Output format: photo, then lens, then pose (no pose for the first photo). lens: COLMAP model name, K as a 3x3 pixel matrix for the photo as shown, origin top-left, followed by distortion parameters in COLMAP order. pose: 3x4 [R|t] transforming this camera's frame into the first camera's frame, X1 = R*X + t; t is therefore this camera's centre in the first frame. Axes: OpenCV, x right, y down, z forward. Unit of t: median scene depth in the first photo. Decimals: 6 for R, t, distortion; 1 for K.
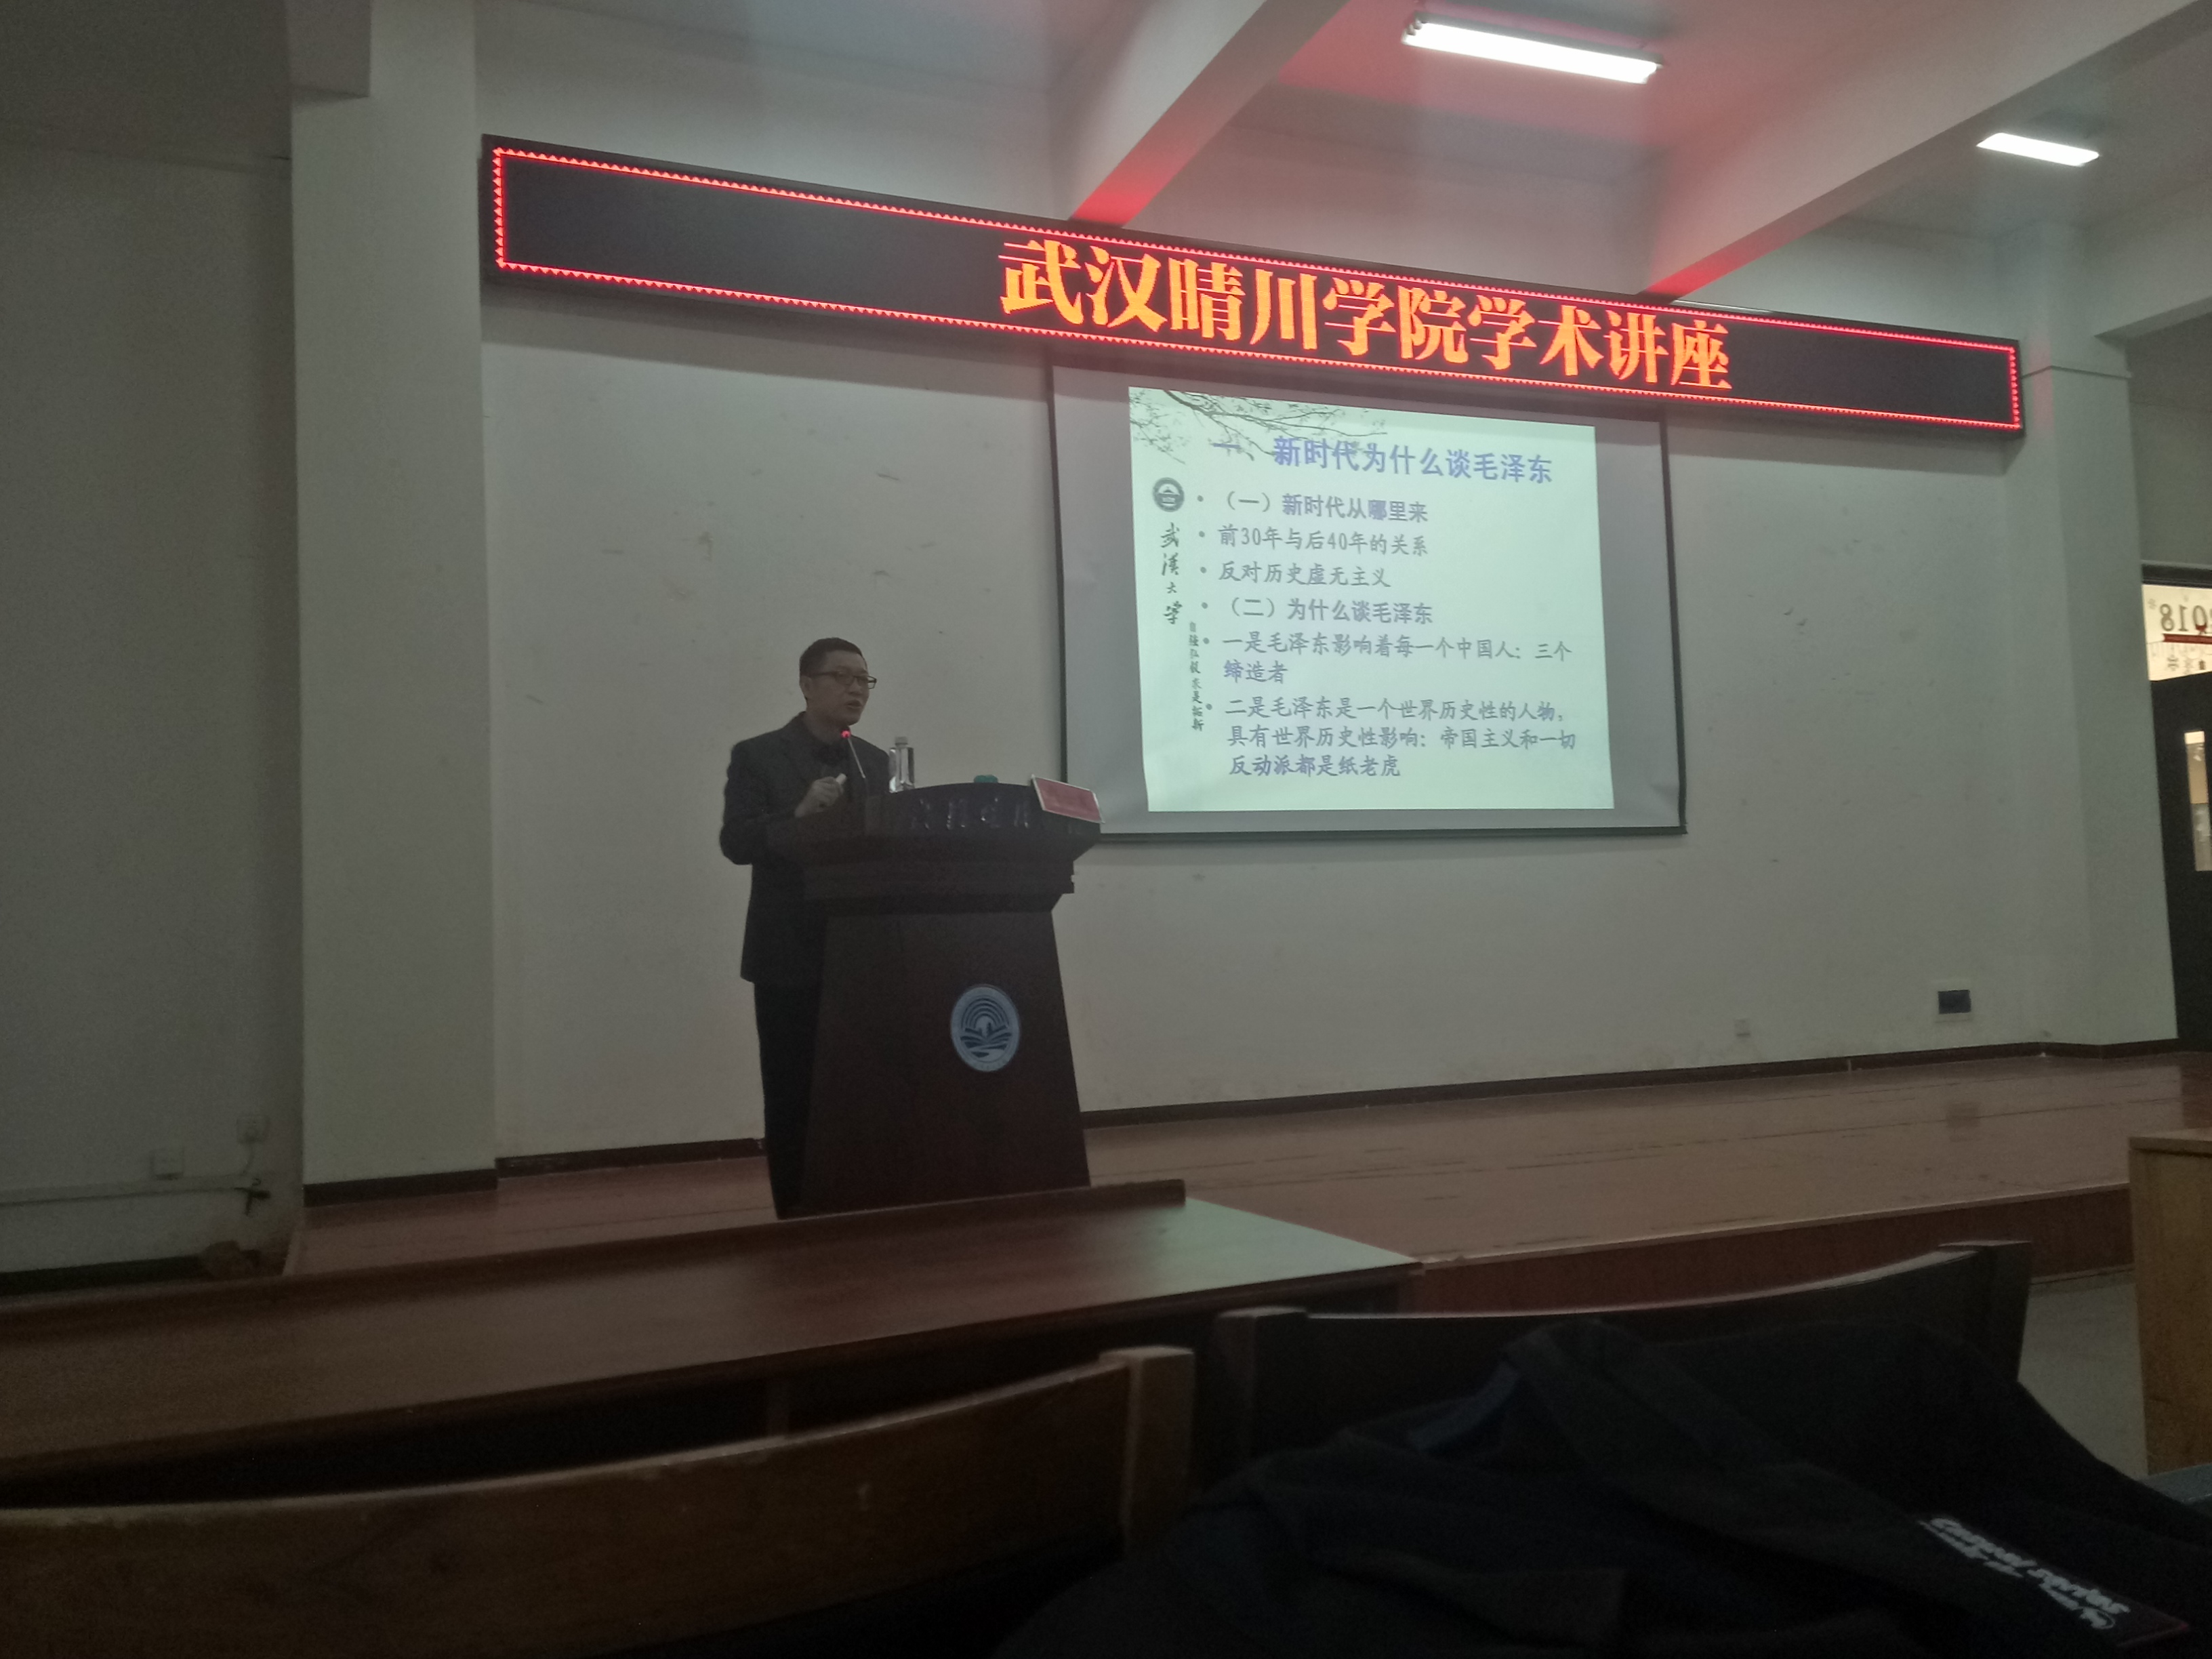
lens RADIAL K [[1747.8, 0, 1106.0], [0, 1747.8, 829.5], [0, 0, 1]] dist [0.051212, -0.002551]
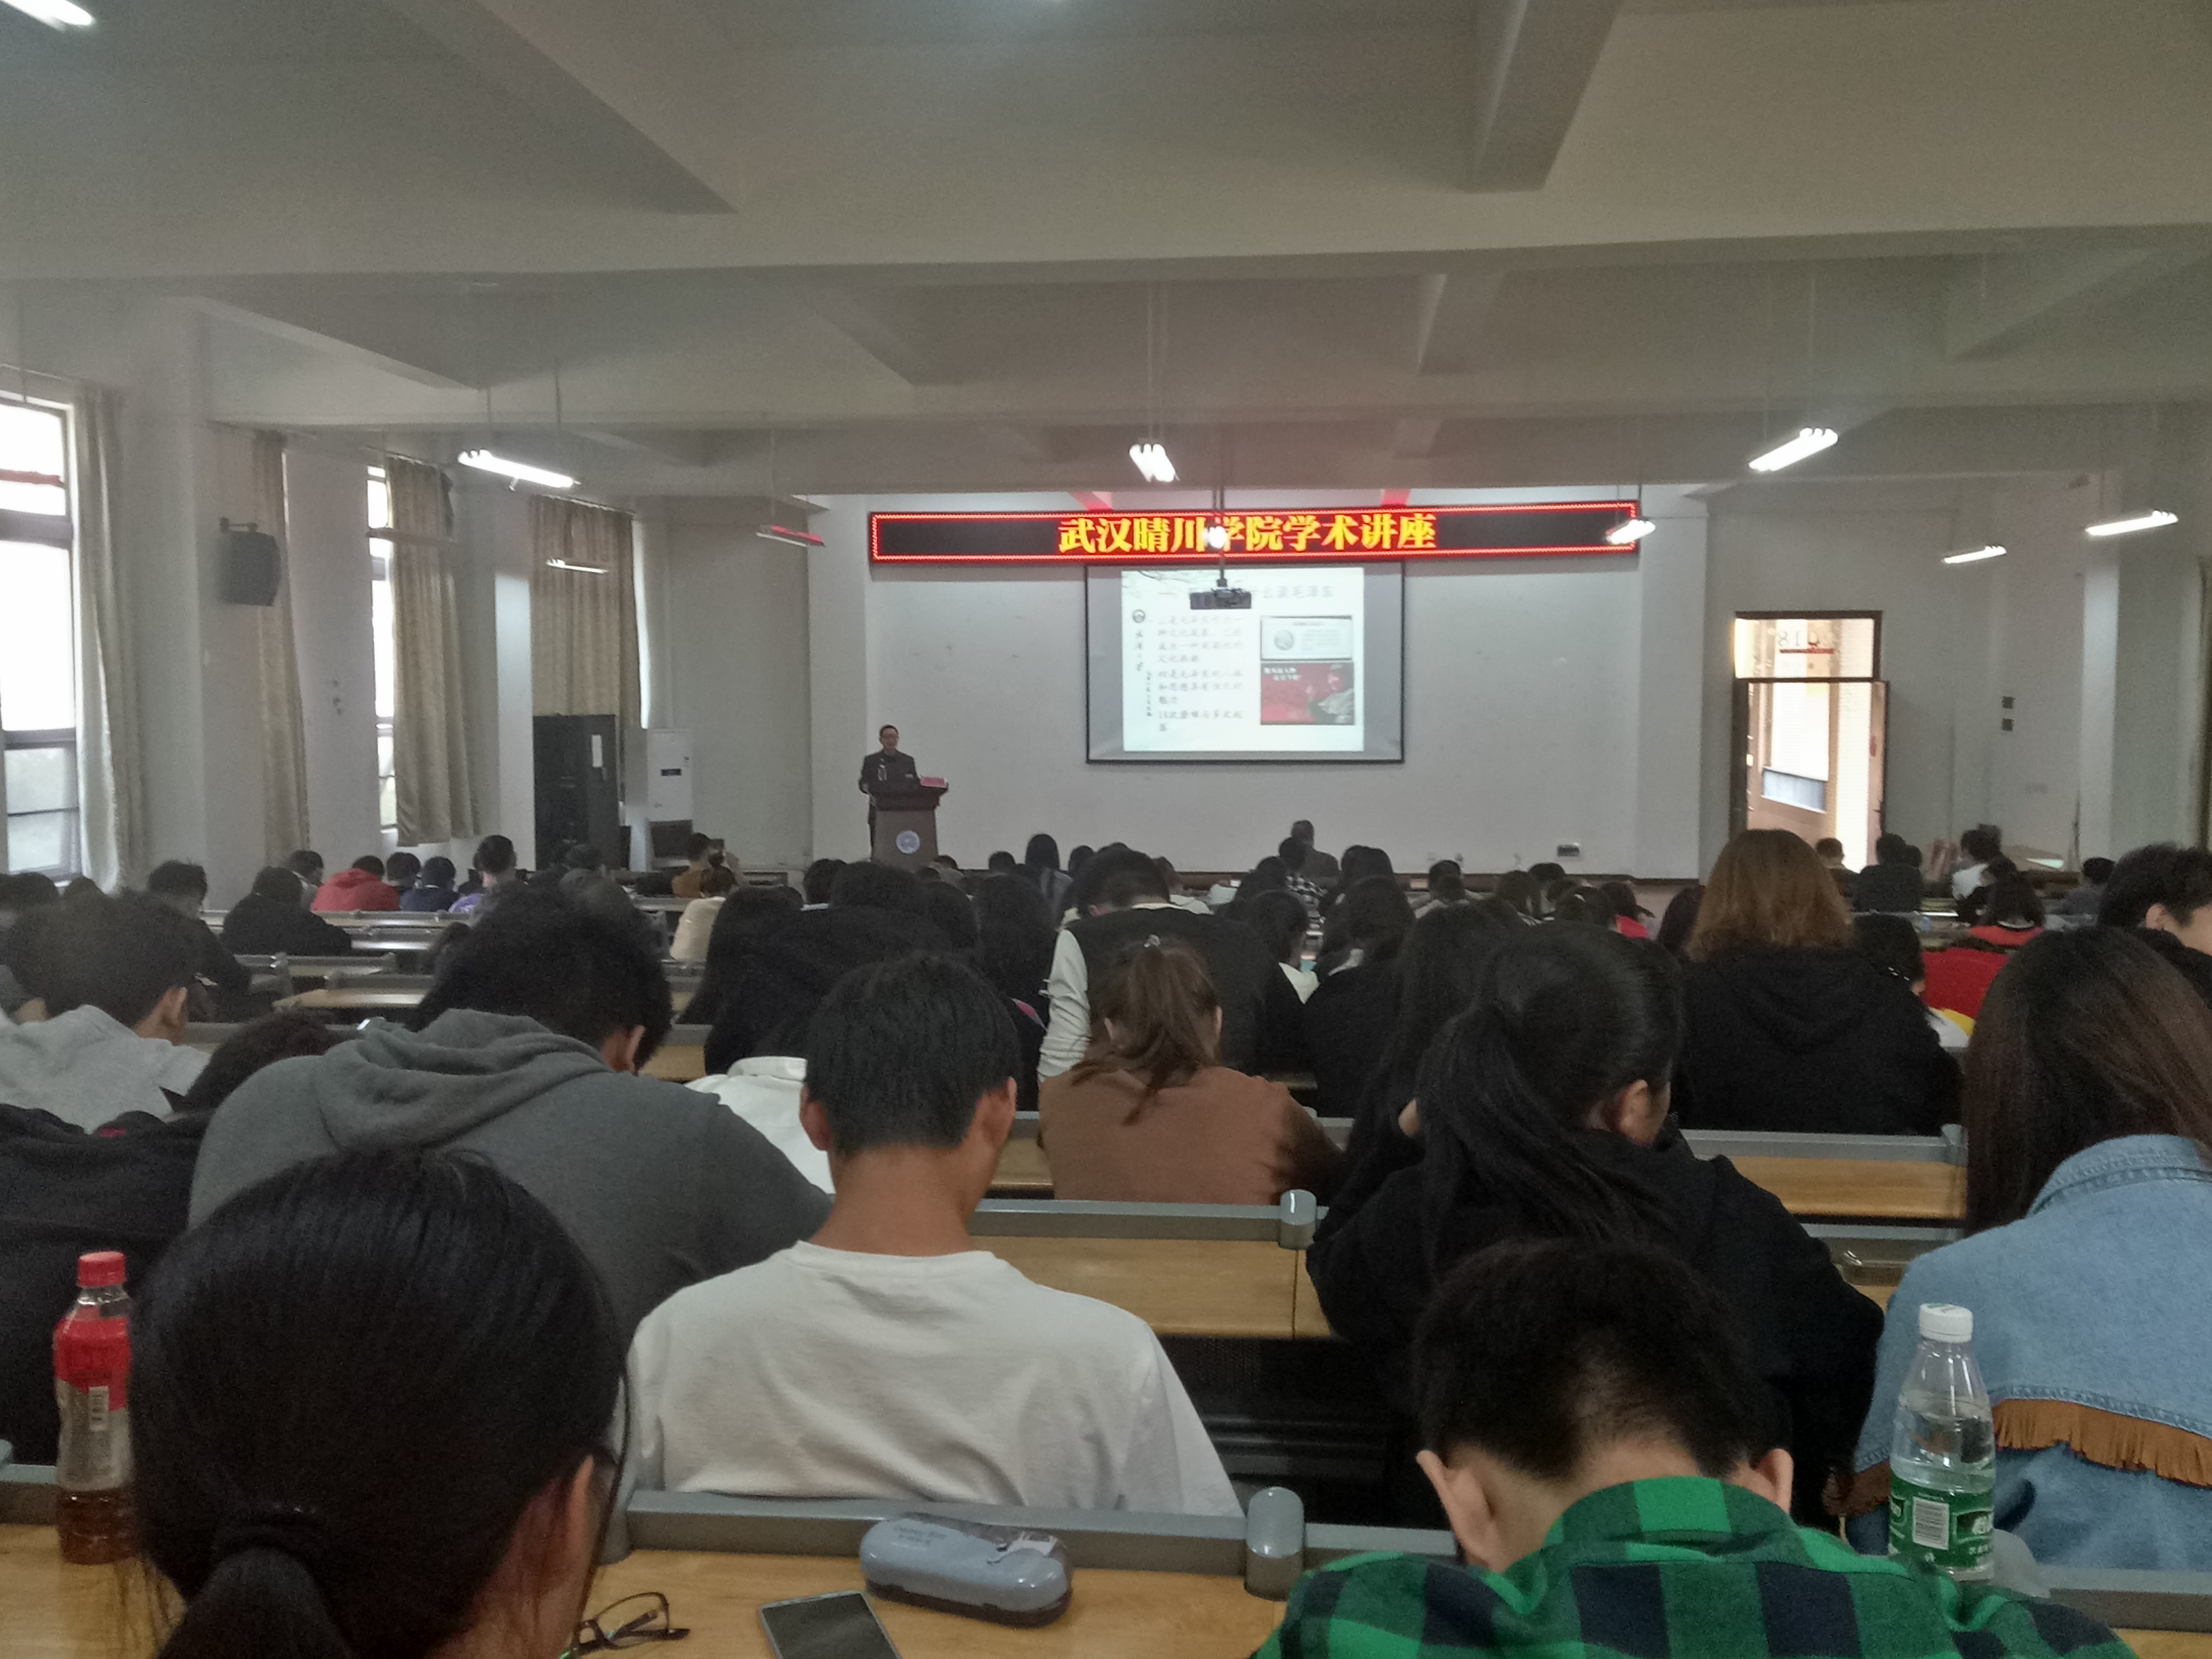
lens RADIAL K [[1747.8, 0, 1106.0], [0, 1747.8, 829.5], [0, 0, 1]] dist [0.051212, -0.002551]
pose [[0.871678, 0.075149, -0.484283, 1.115871], [-0.001268, 0.988516, 0.151111, -0.252035], [0.490078, -0.131106, 0.861763, -1.057105]]
